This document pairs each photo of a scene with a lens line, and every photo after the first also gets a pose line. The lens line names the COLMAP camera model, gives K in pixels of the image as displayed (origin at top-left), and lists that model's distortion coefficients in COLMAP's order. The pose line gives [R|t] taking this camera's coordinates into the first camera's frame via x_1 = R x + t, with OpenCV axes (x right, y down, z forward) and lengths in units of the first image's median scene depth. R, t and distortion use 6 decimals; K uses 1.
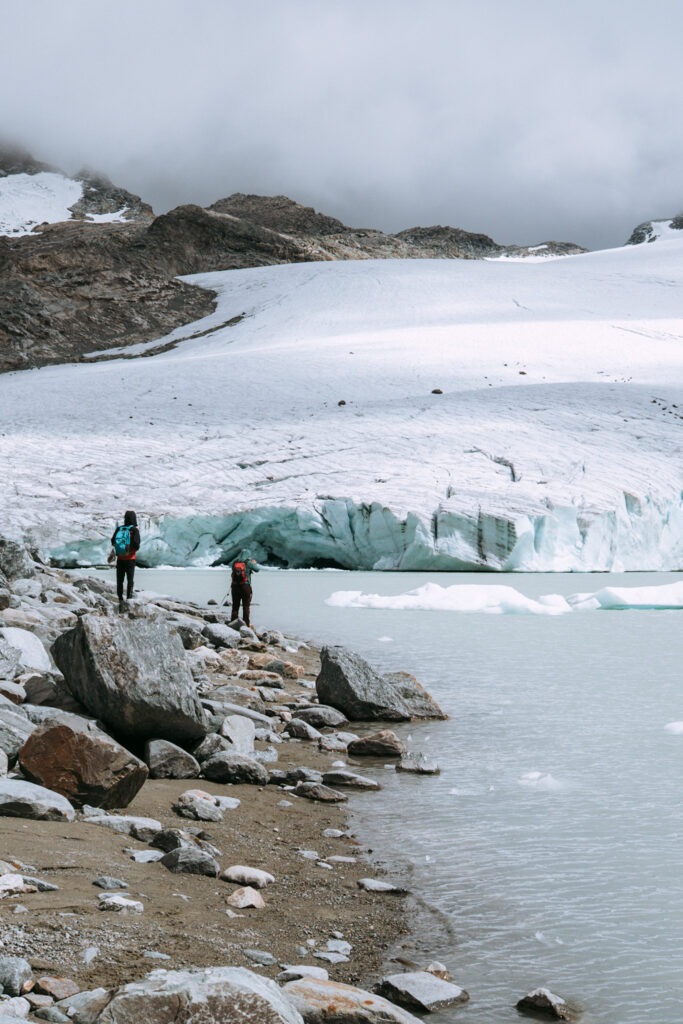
lens RADIAL K [[1849.6, 0, 341.5], [0, 1849.6, 512.0], [0, 0, 1]] dist [0.036080, 0.042321]
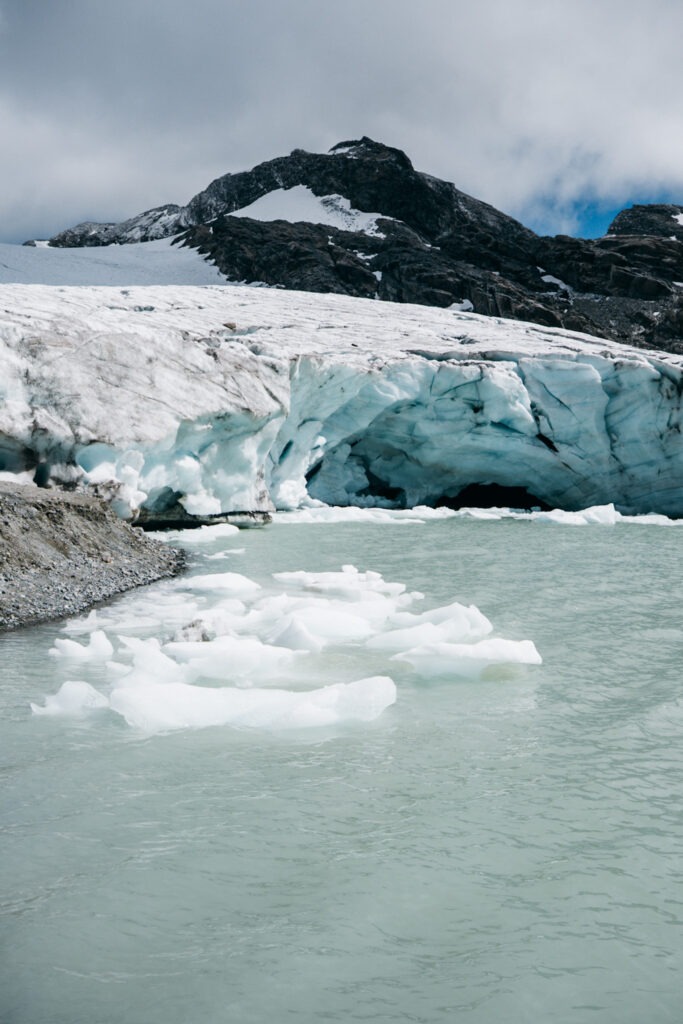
lens RADIAL K [[1086.6, 0, 341.5], [0, 1086.6, 512.0], [0, 0, 1]] dist [-0.014168, -0.012529]
pose [[0.881241, 0.004075, 0.472650, -0.172822], [-0.034612, 0.997835, 0.055930, 0.017756], [-0.471398, -0.065647, 0.879474, 0.779708]]
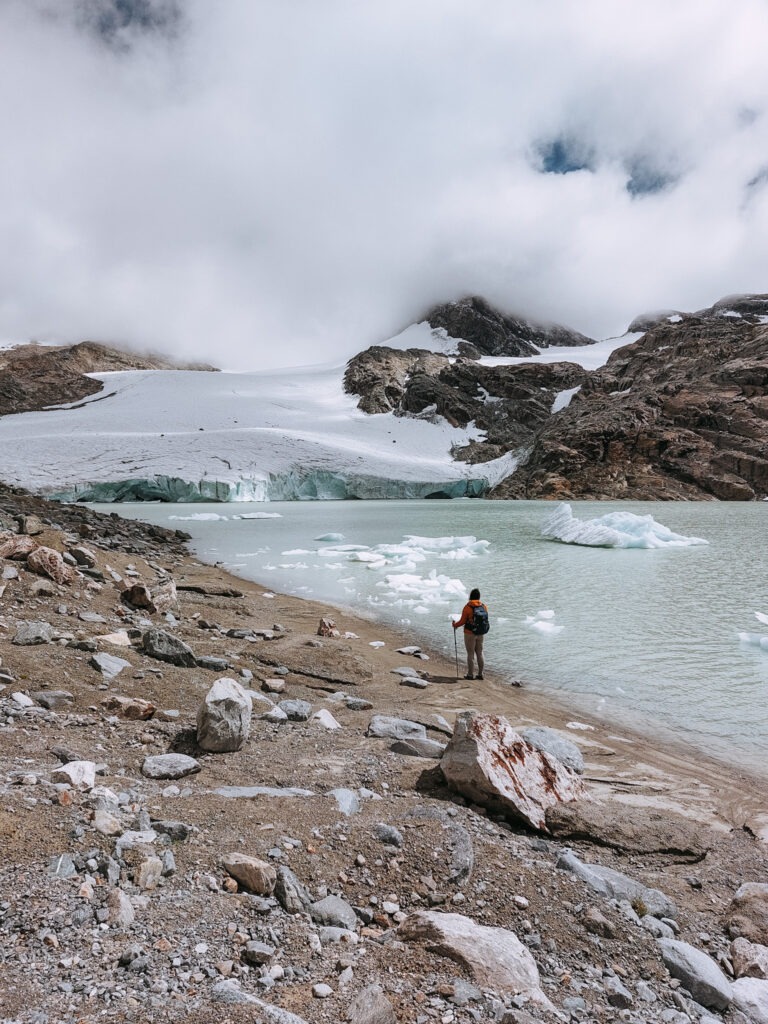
lens RADIAL K [[742.0, 0, 384.0], [0, 742.0, 512.0], [0, 0, 1]] dist [0.129800, -0.004176]
pose [[0.958782, -0.016410, 0.283668, -0.004617], [0.001351, 0.998583, 0.053202, -0.012377], [-0.284139, -0.050626, 0.957446, -0.161948]]
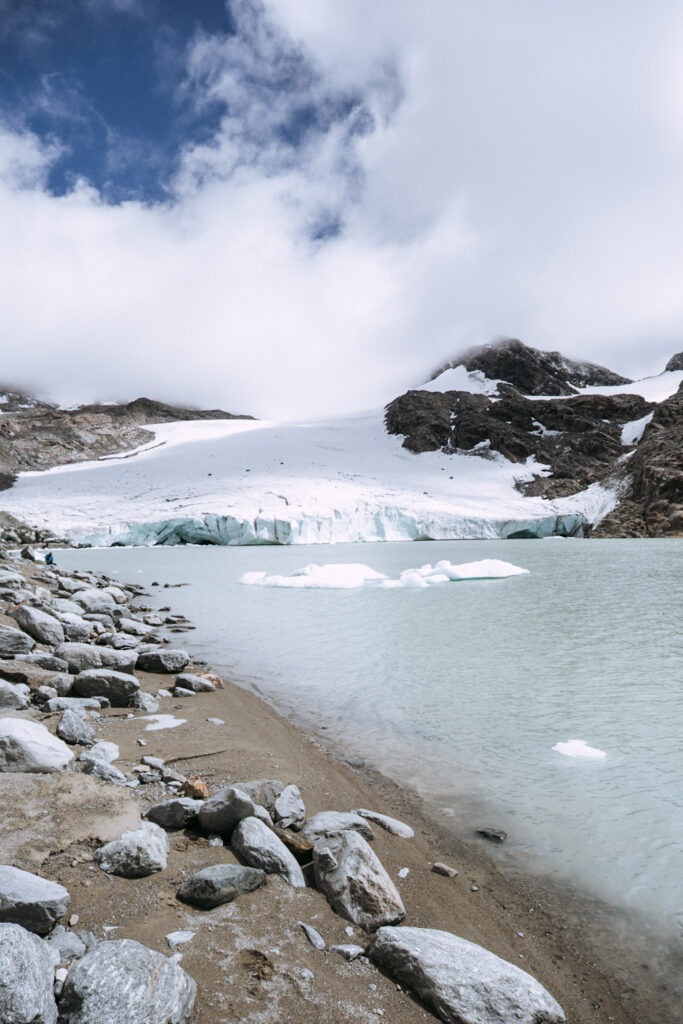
lens RADIAL K [[704.2, 0, 341.5], [0, 704.2, 512.0], [0, 0, 1]] dist [-0.004625, -0.002561]
pose [[0.981862, -0.015583, 0.188956, -0.008785], [0.017532, 0.999809, -0.008646, 0.000596], [-0.188785, 0.011802, 0.981948, 0.119929]]
